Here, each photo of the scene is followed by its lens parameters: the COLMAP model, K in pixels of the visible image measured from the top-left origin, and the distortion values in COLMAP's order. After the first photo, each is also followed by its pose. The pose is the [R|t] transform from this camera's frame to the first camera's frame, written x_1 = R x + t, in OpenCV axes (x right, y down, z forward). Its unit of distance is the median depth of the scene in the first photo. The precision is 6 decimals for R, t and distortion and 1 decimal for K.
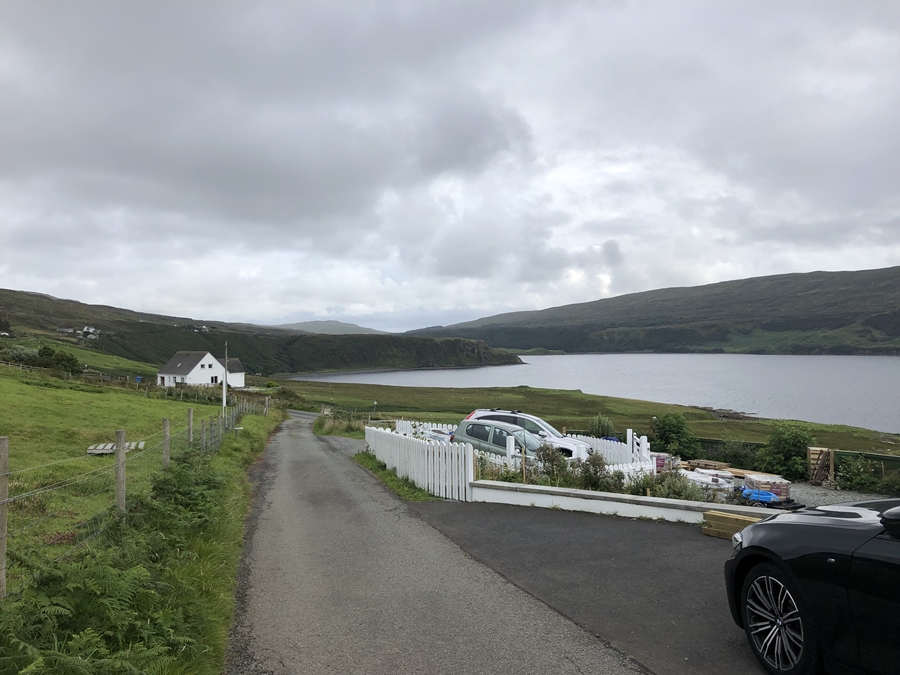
lens RADIAL K [[740.3, 0, 450.0], [0, 740.3, 337.5], [0, 0, 1]] dist [0.010478, -0.000166]
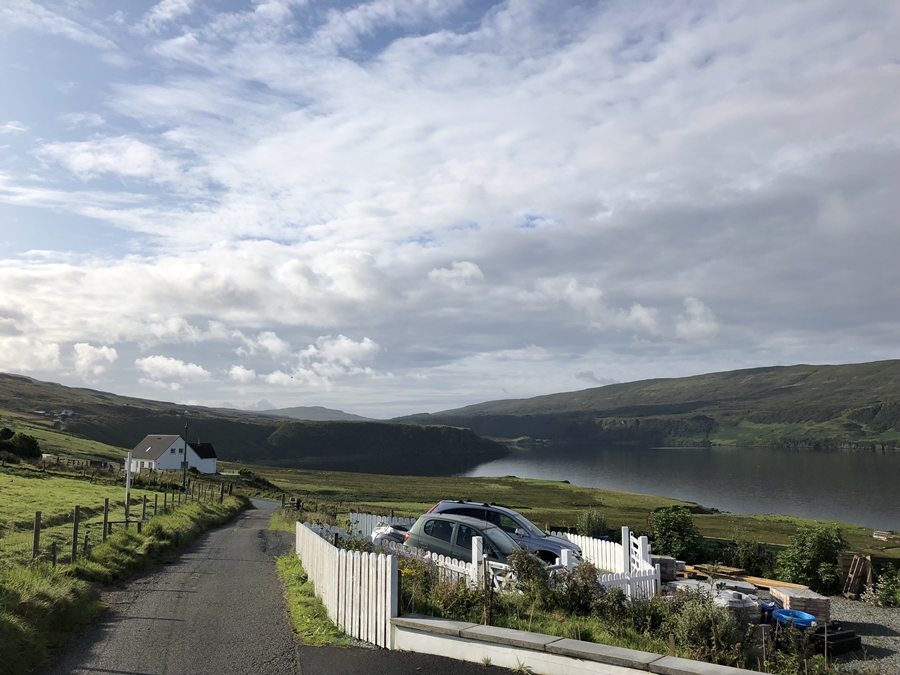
lens RADIAL K [[740.3, 0, 450.0], [0, 740.3, 337.5], [0, 0, 1]] dist [0.010478, -0.000166]
pose [[0.999756, 0.014689, 0.016504, 0.027948], [-0.012630, 0.992861, -0.118606, 0.013218], [-0.018128, 0.118369, 0.992804, 0.147625]]
